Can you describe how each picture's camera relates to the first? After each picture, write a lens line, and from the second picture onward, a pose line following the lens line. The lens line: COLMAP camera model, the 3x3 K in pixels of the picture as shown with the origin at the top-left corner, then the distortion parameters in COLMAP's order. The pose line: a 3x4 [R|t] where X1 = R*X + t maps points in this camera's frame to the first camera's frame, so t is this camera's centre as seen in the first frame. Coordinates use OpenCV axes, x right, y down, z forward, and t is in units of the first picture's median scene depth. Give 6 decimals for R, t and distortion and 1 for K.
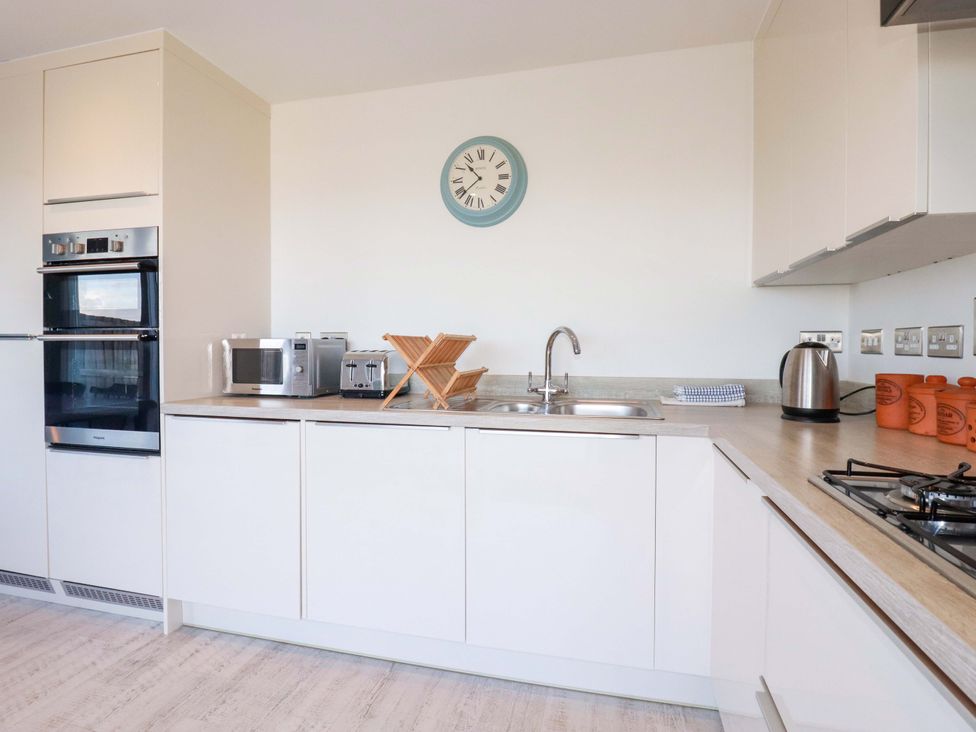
lens RADIAL K [[510.3, 0, 485.4], [0, 510.3, 359.1], [0, 0, 1]] dist [0.000782, -0.013863]
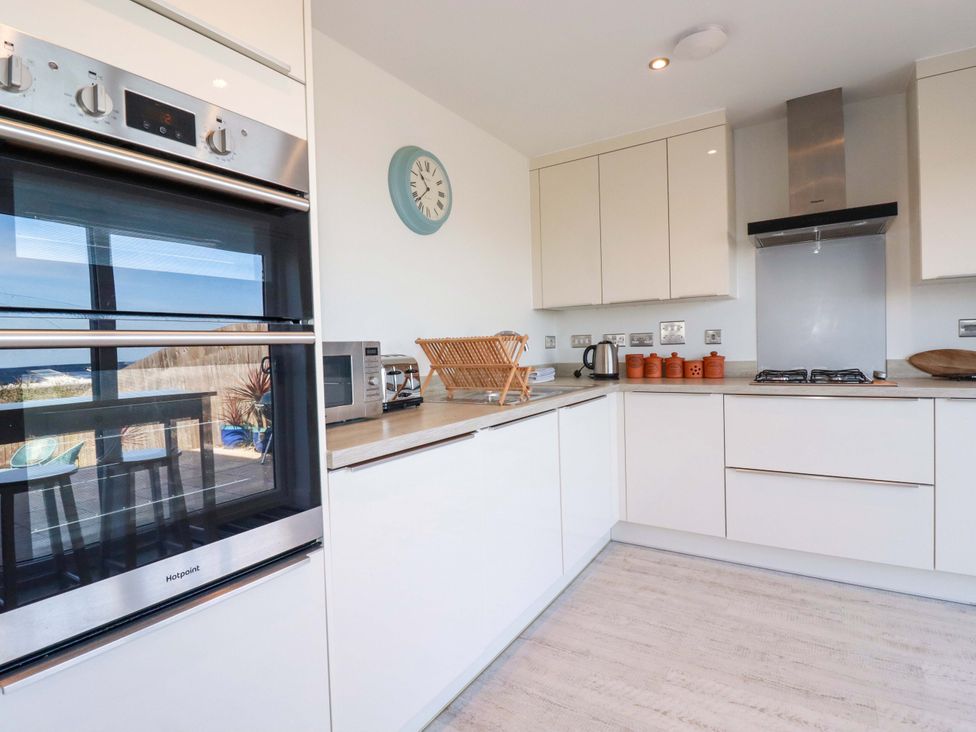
lens RADIAL K [[507.3, 0, 489.7], [0, 507.3, 360.9], [0, 0, 1]] dist [0.000221, -0.013551]
pose [[0.319075, -0.038947, 0.946929, -1.107638], [0.052709, 0.998338, 0.023301, -0.020079], [-0.946262, 0.042477, 0.320598, 0.633596]]
